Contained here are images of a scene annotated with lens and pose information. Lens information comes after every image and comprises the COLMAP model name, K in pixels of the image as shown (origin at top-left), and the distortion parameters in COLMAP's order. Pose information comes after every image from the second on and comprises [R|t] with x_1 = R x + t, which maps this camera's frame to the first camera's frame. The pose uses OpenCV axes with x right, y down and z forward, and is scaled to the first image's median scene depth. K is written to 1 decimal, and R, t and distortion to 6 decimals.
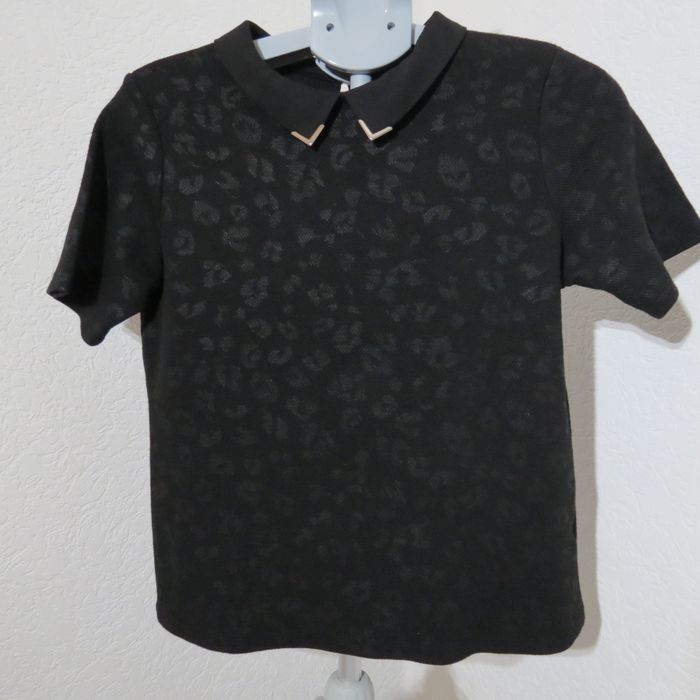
lens RADIAL K [[642.1, 0, 352.3], [0, 642.1, 344.0], [0, 0, 1]] dist [-0.027433, 0.000000]
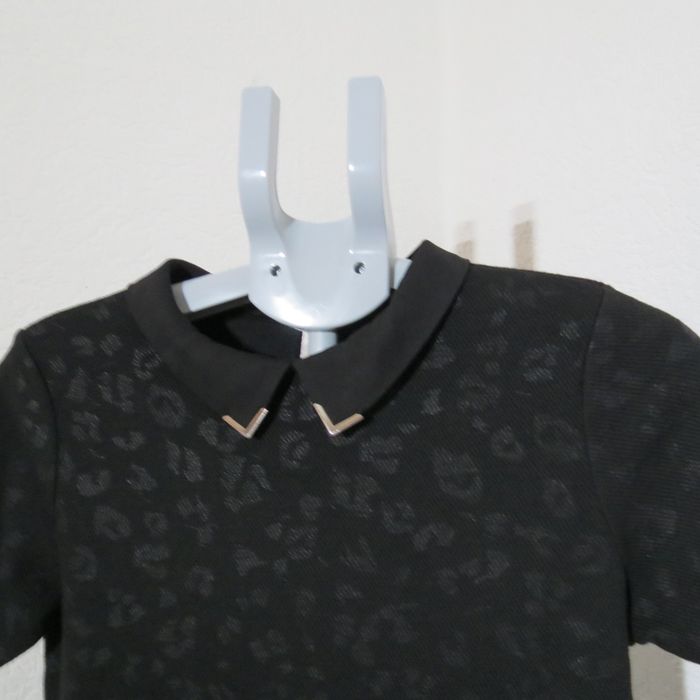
lens RADIAL K [[642.1, 0, 358.6], [0, 642.1, 354.9], [0, 0, 1]] dist [-0.027433, 0.000000]
pose [[0.996362, -0.023856, -0.081820, 0.109591], [0.013852, 0.992589, -0.120728, -0.302581], [0.084094, 0.119155, 0.989308, 0.296879]]
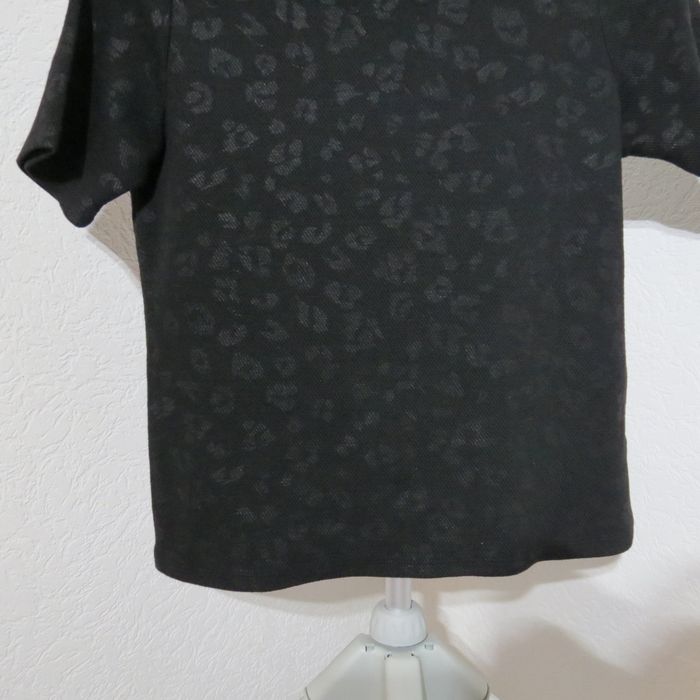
lens RADIAL K [[642.1, 0, 343.7], [0, 642.1, 350.4], [0, 0, 1]] dist [-0.027433, 0.000000]
pose [[0.982918, -0.029000, 0.181746, -0.240676], [0.029319, 0.999570, 0.000931, 0.176760], [-0.181694, 0.004413, 0.983345, 0.152779]]
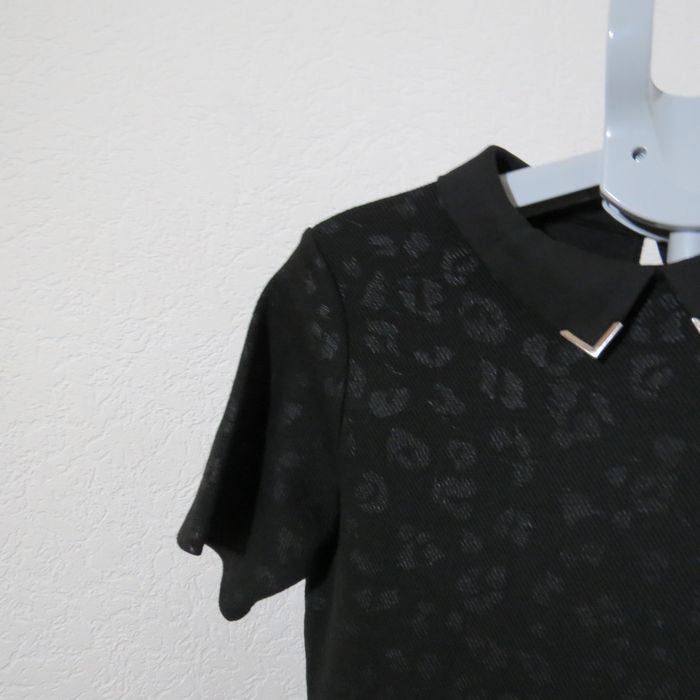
lens RADIAL K [[642.1, 0, 359.9], [0, 642.1, 344.6], [0, 0, 1]] dist [-0.027433, 0.000000]
pose [[0.957408, 0.040301, -0.285912, -0.100361], [-0.068114, 0.993788, -0.088005, -0.248709], [0.280589, 0.103732, 0.954206, 0.384924]]
